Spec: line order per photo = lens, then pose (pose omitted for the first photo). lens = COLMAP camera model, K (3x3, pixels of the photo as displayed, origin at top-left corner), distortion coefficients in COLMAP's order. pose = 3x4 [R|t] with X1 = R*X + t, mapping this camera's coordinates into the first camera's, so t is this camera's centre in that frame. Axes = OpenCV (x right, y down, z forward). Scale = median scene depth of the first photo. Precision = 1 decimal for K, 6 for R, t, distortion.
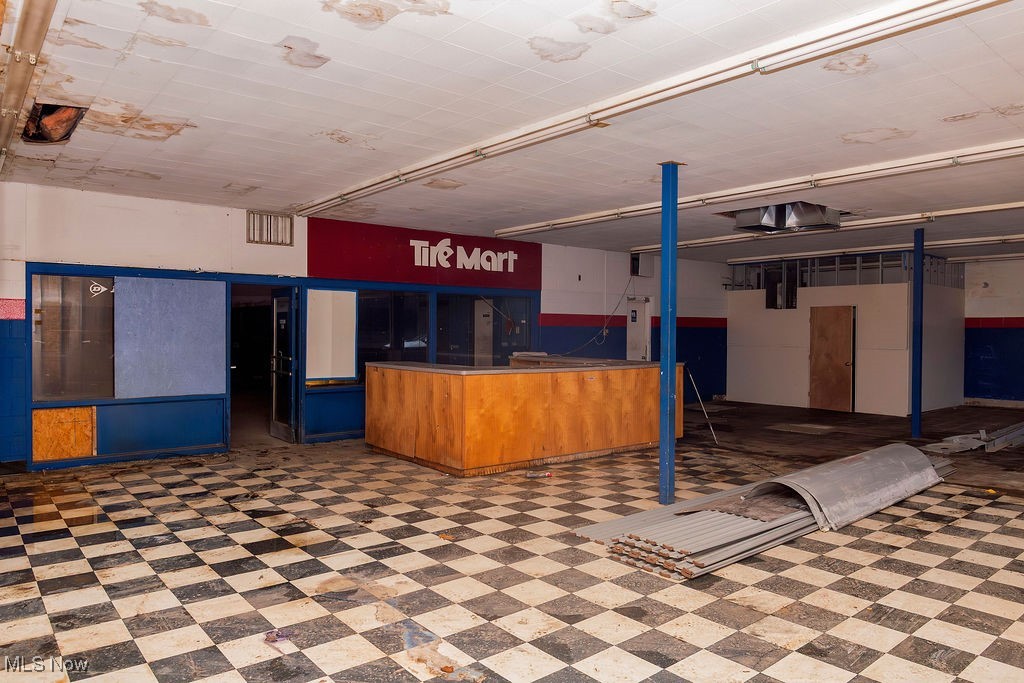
lens RADIAL K [[681.1, 0, 519.4], [0, 681.1, 338.9], [0, 0, 1]] dist [-0.011954, -0.002981]
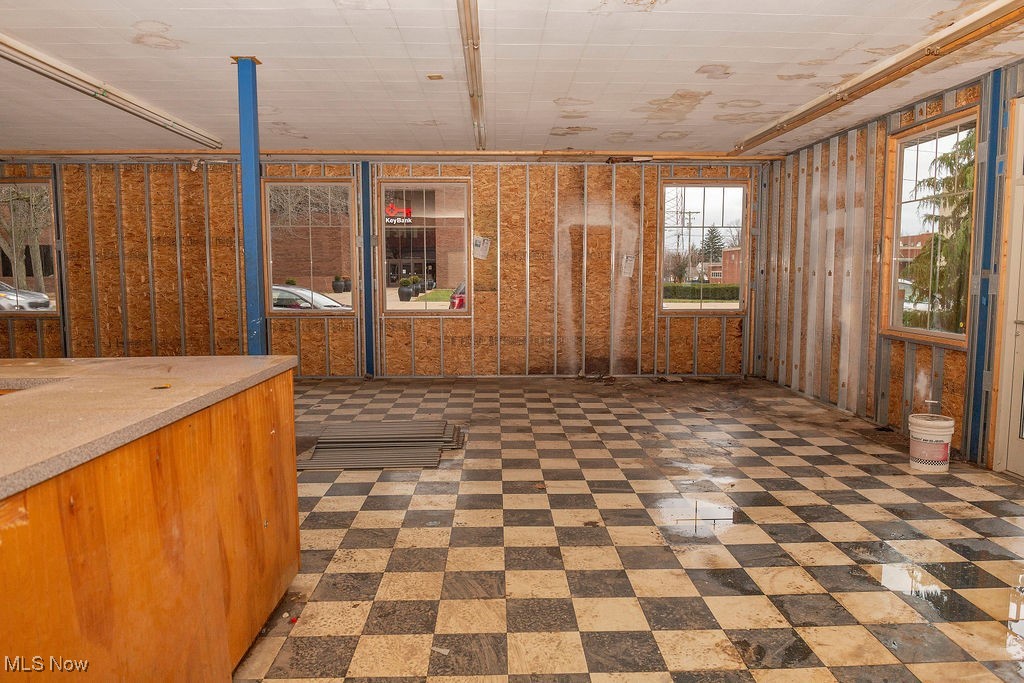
lens RADIAL K [[694.1, 0, 509.9], [0, 694.1, 341.2], [0, 0, 1]] dist [-0.018724, -0.009312]
pose [[-0.778104, -0.065238, 0.624738, -0.328058], [0.005672, 0.993822, 0.110844, -0.008324], [-0.628110, 0.089792, -0.772927, 0.866217]]
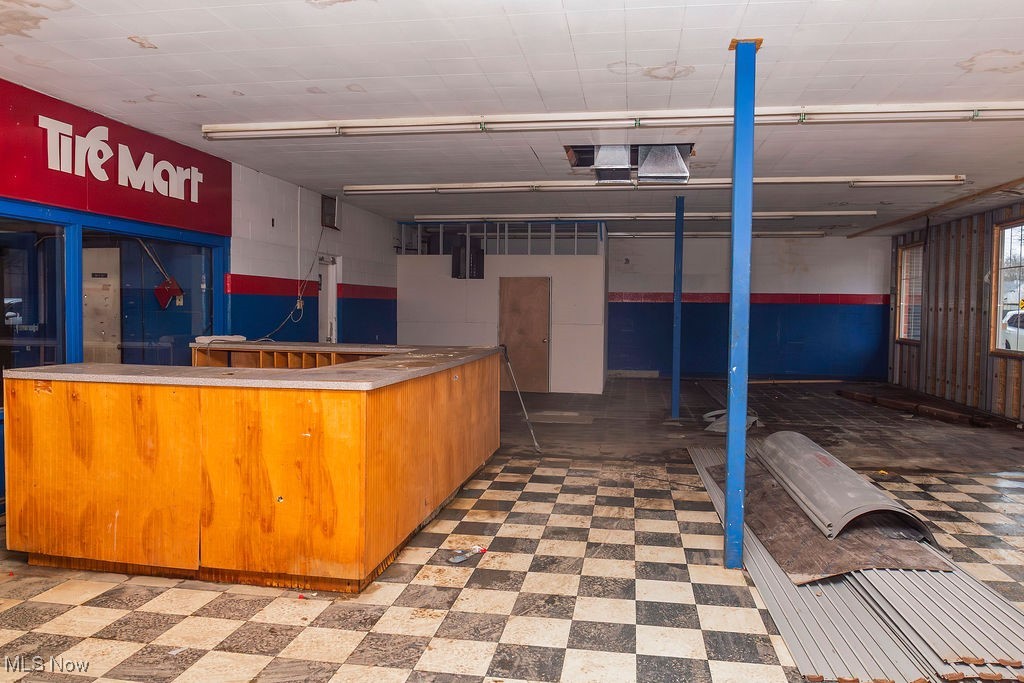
lens RADIAL K [[720.0, 0, 516.0], [0, 720.0, 340.6], [0, 0, 1]] dist [-0.021602, -0.007754]
pose [[0.757223, -0.026358, 0.652624, -0.232023], [0.000576, 0.999212, 0.039687, -0.002098], [-0.653156, -0.029676, 0.756642, 0.368070]]
